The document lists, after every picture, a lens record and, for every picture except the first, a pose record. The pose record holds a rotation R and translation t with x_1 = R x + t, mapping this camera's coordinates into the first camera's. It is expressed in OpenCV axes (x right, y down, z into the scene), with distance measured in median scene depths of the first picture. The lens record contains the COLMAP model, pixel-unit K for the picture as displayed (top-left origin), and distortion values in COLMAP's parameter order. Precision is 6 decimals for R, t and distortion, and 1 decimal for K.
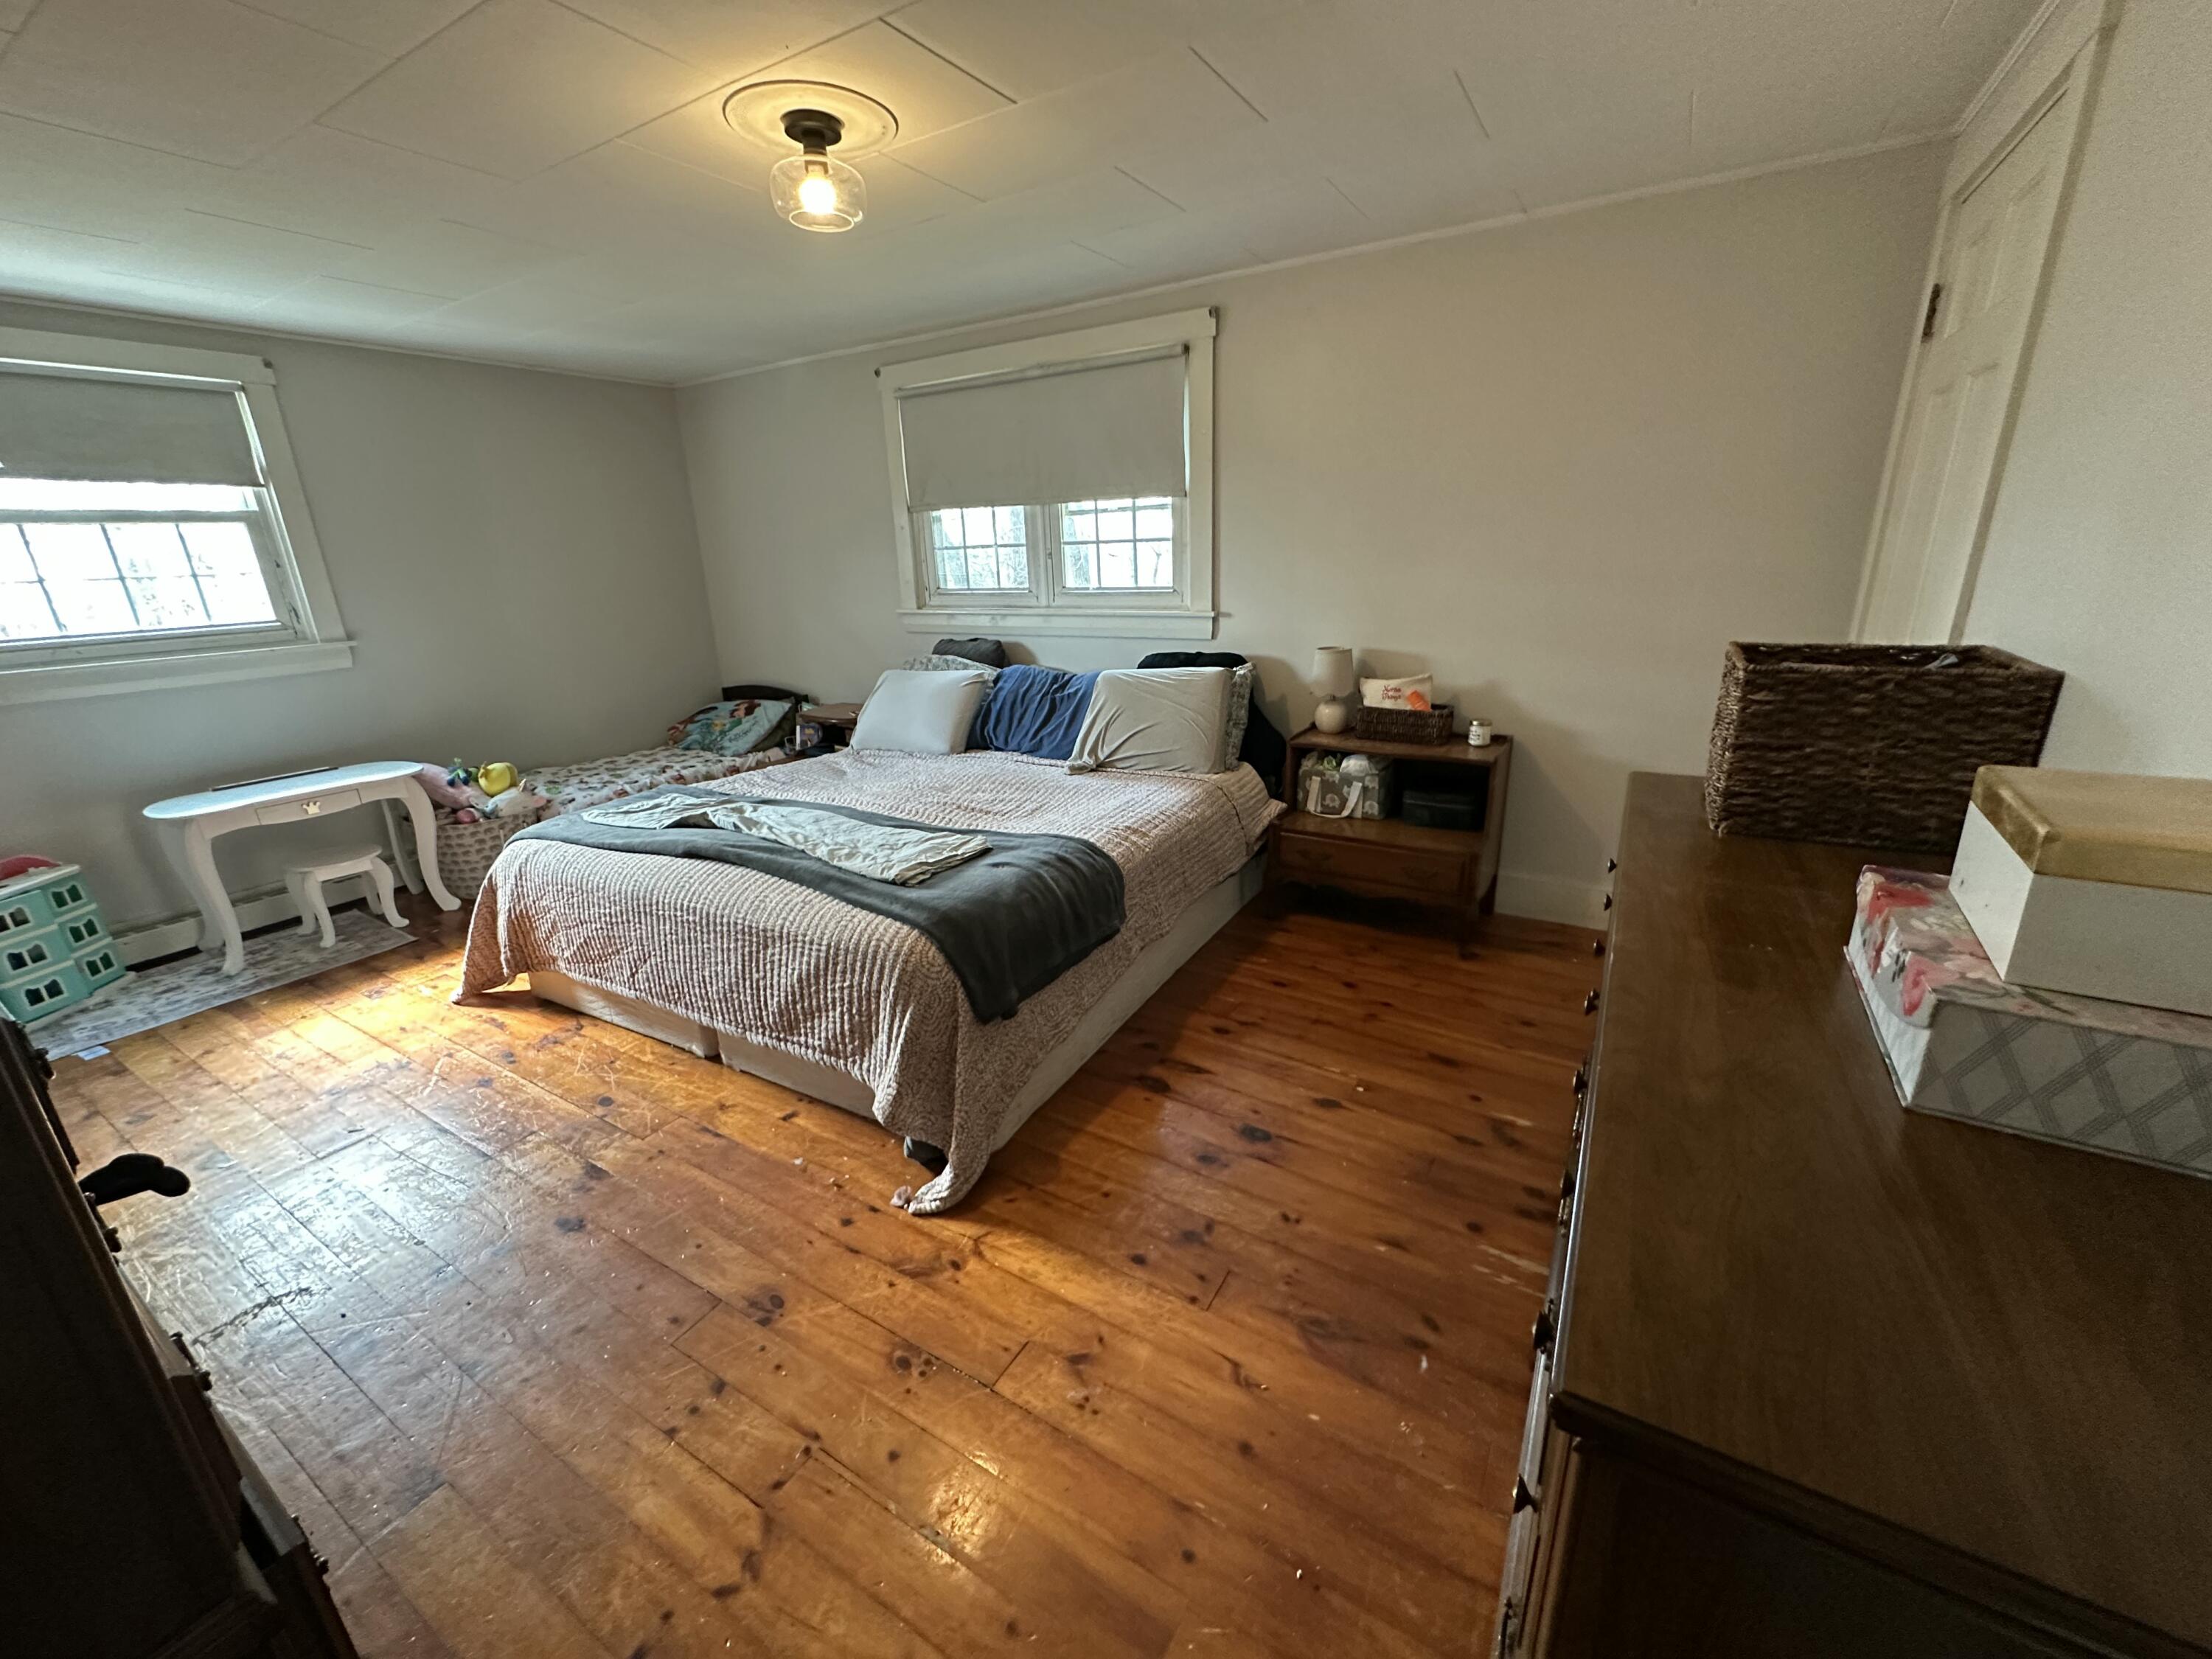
lens RADIAL K [[881.1, 0, 1101.8], [0, 881.1, 825.4], [0, 0, 1]] dist [-0.002129, 0.000459]
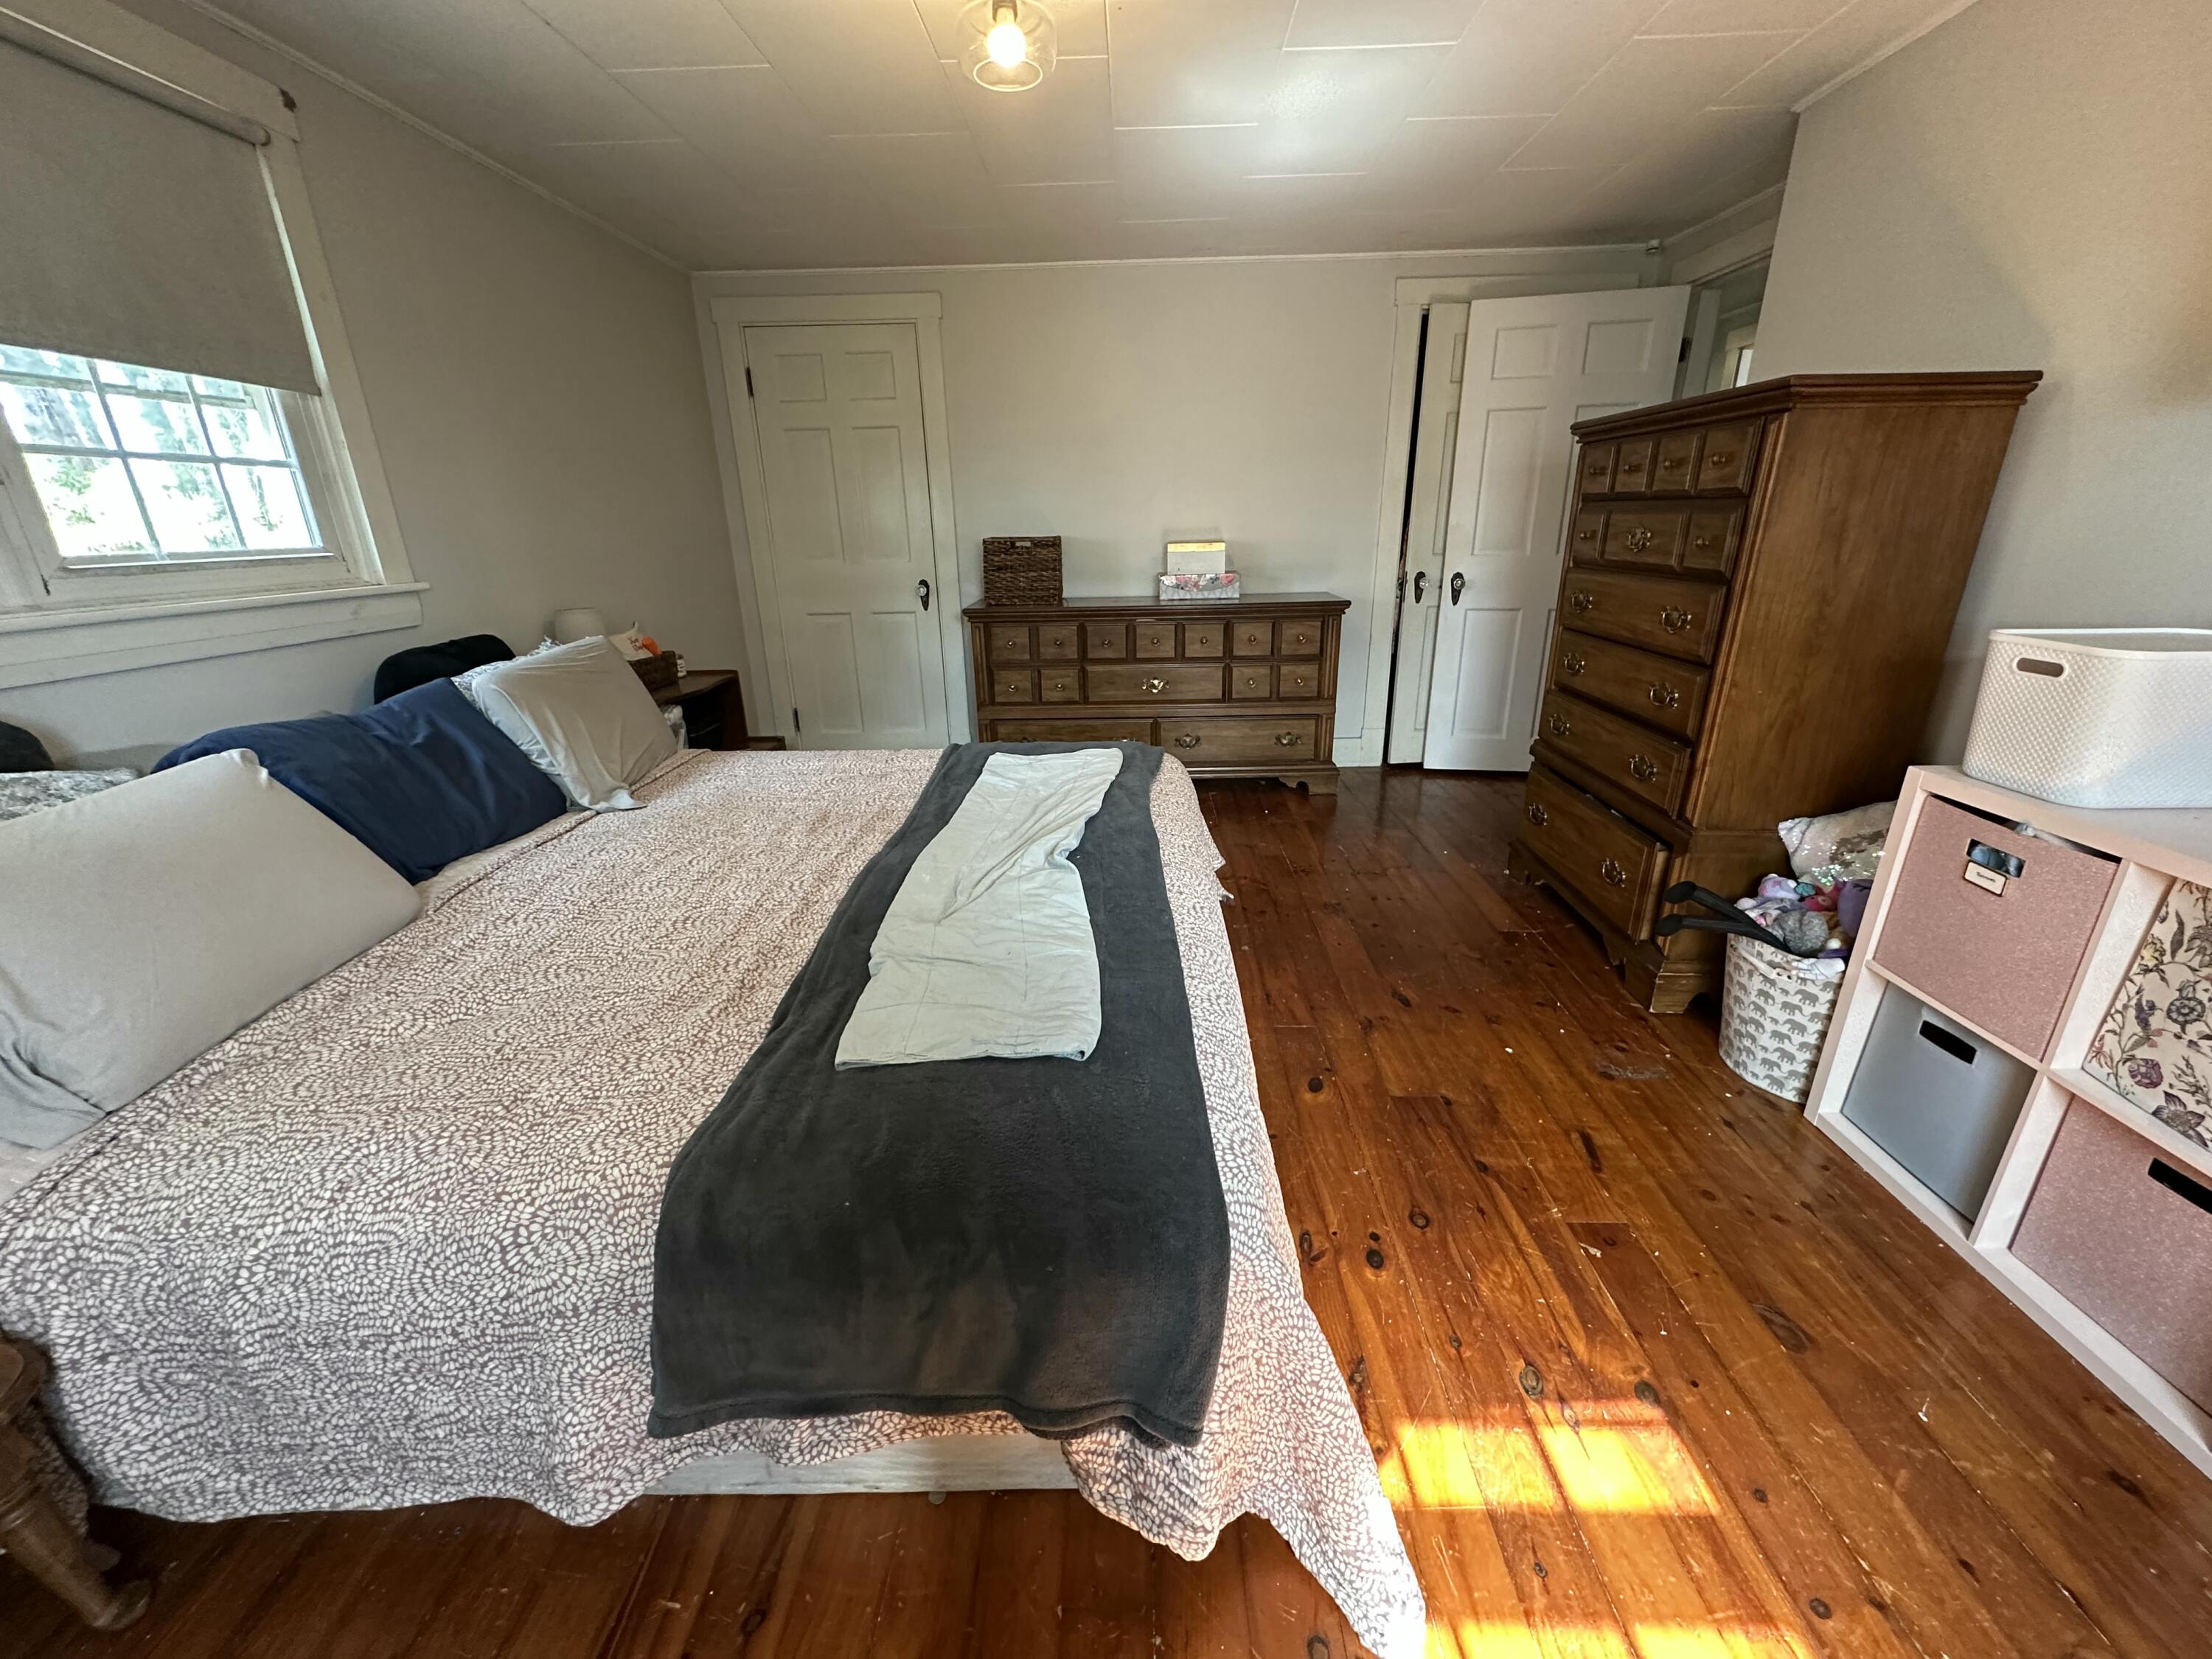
lens RADIAL K [[881.1, 0, 1103.3], [0, 881.1, 828.5], [0, 0, 1]] dist [-0.002129, 0.000459]
pose [[-0.493850, -0.247678, 0.833528, -0.743254], [0.296150, 0.853361, 0.429034, -0.218116], [-0.817562, 0.458727, -0.348082, 0.903260]]
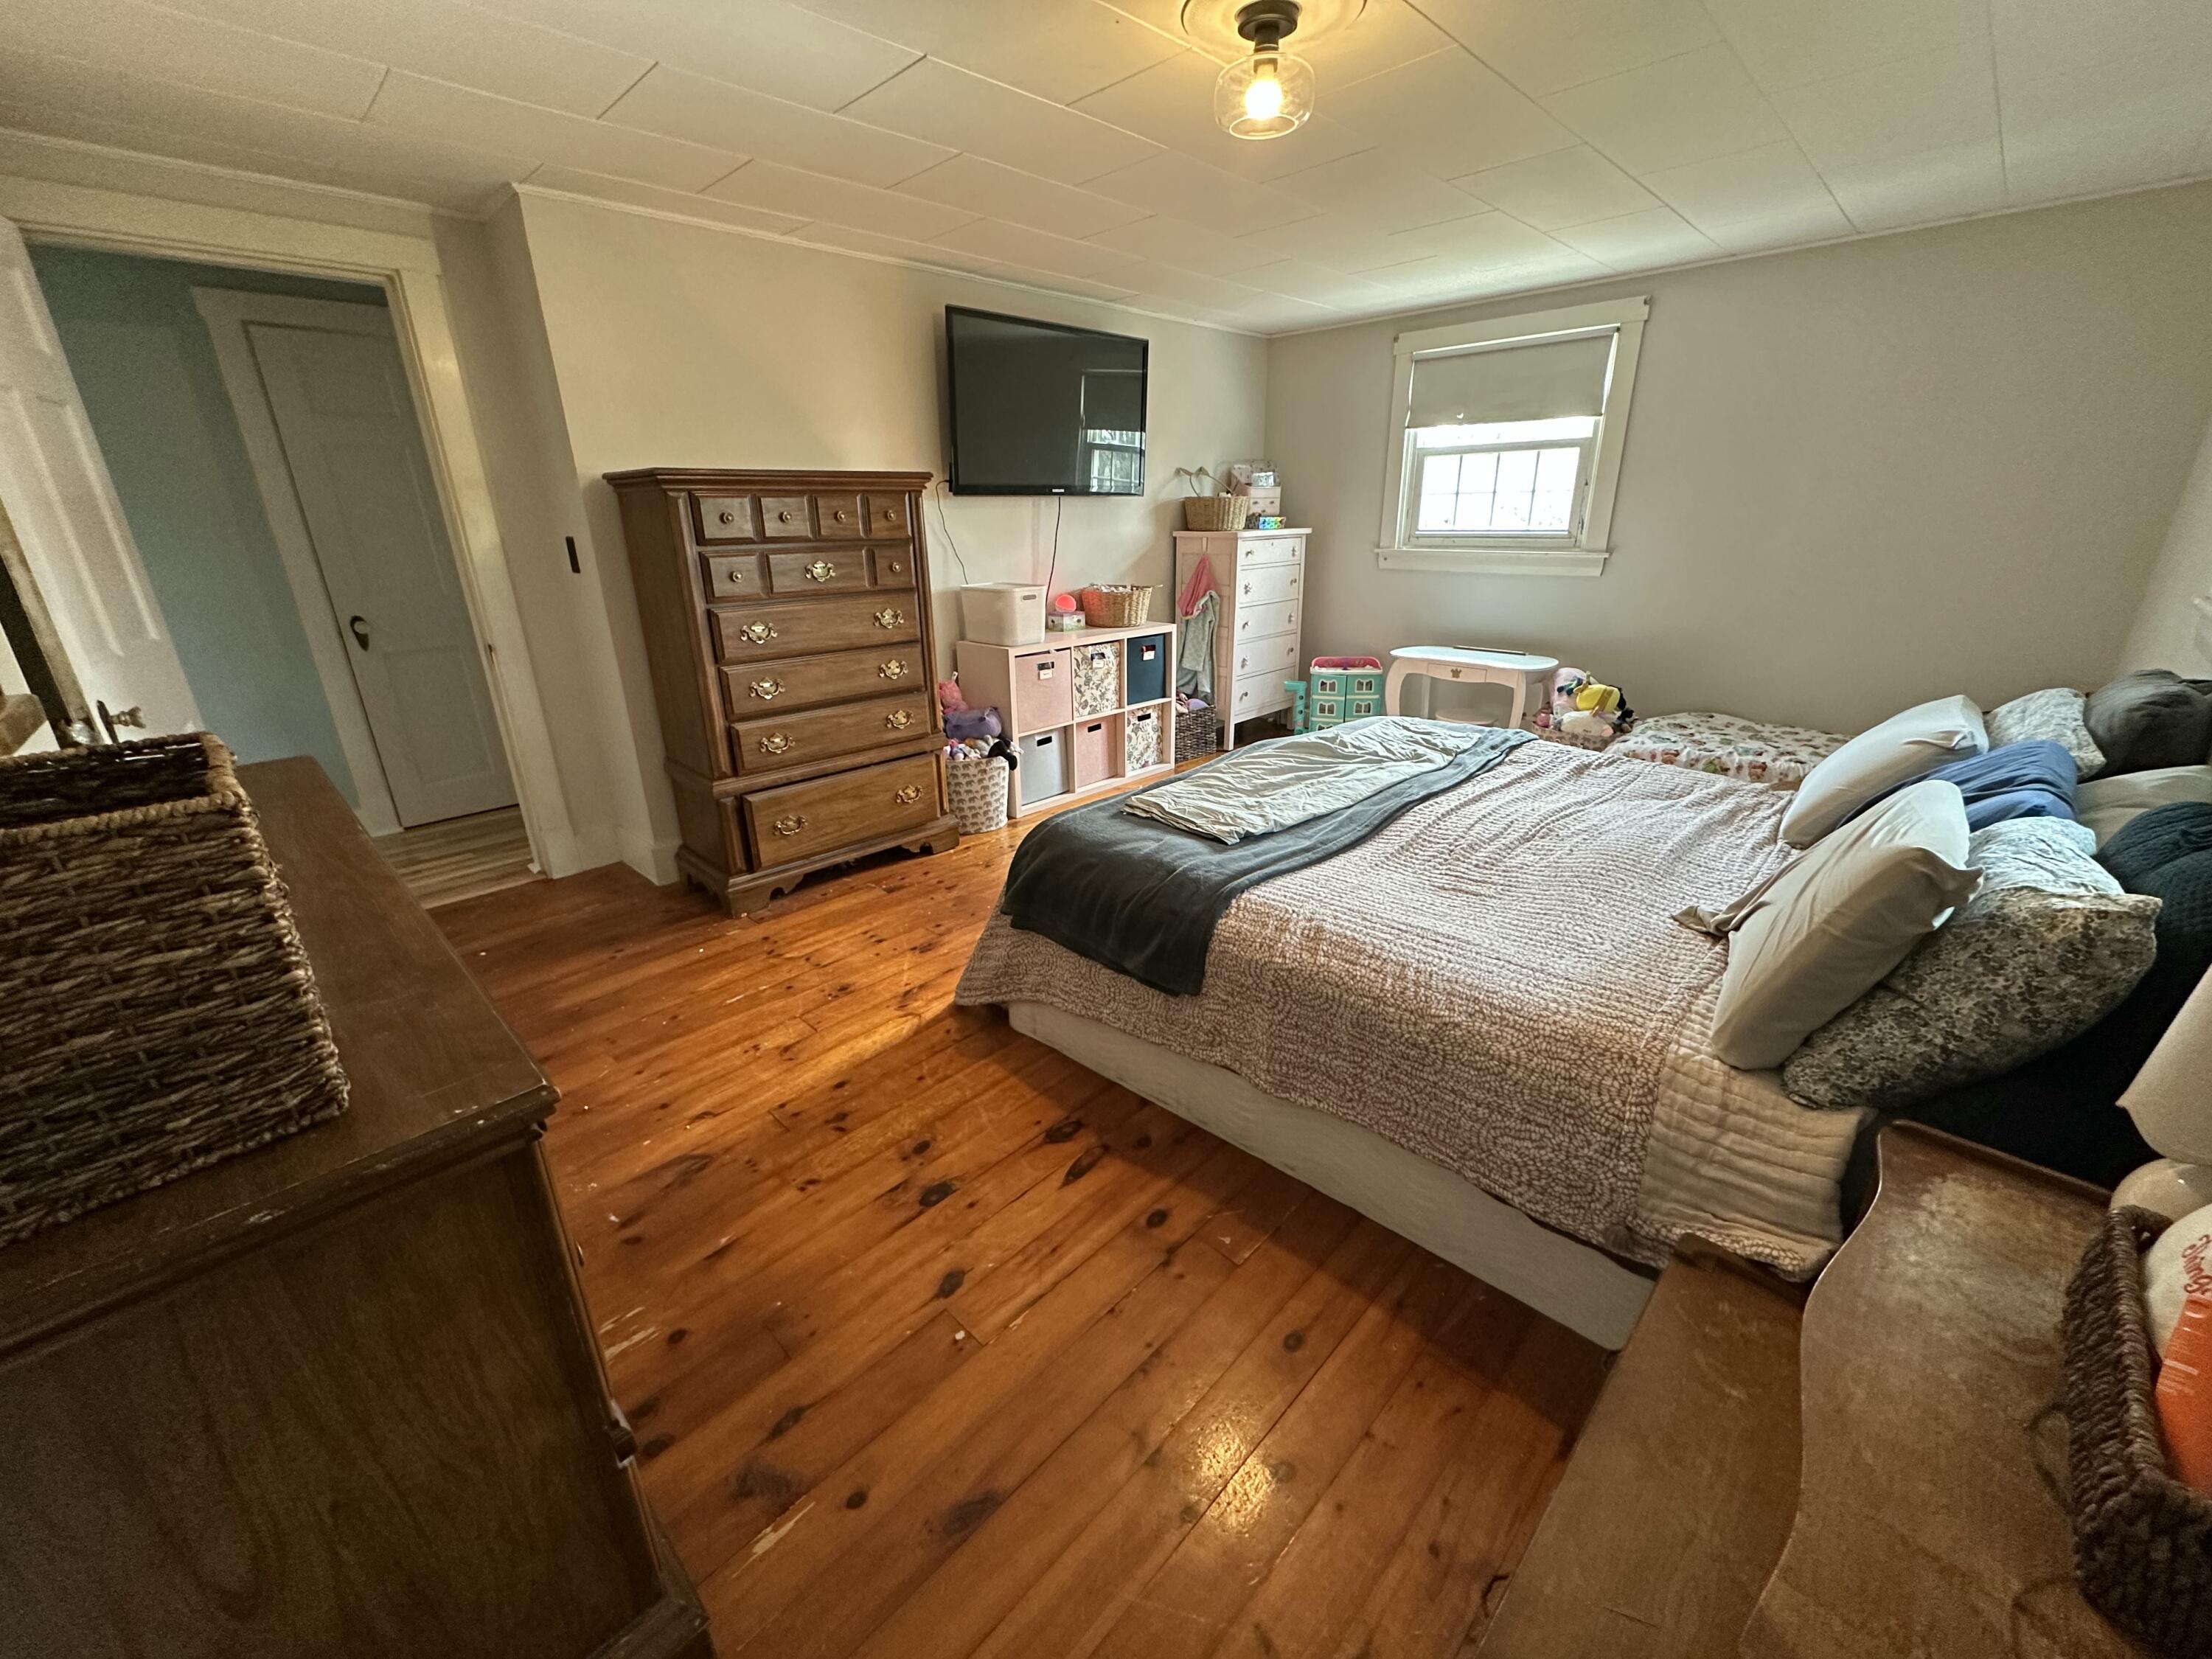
lens RADIAL K [[881.1, 0, 1109.6], [0, 881.1, 826.0], [0, 0, 1]] dist [-0.002129, 0.000459]
pose [[-0.219910, 0.368091, -0.903410, 0.471176], [-0.271308, 0.866466, 0.419081, -0.222573], [0.937033, 0.337262, -0.090678, 0.670819]]
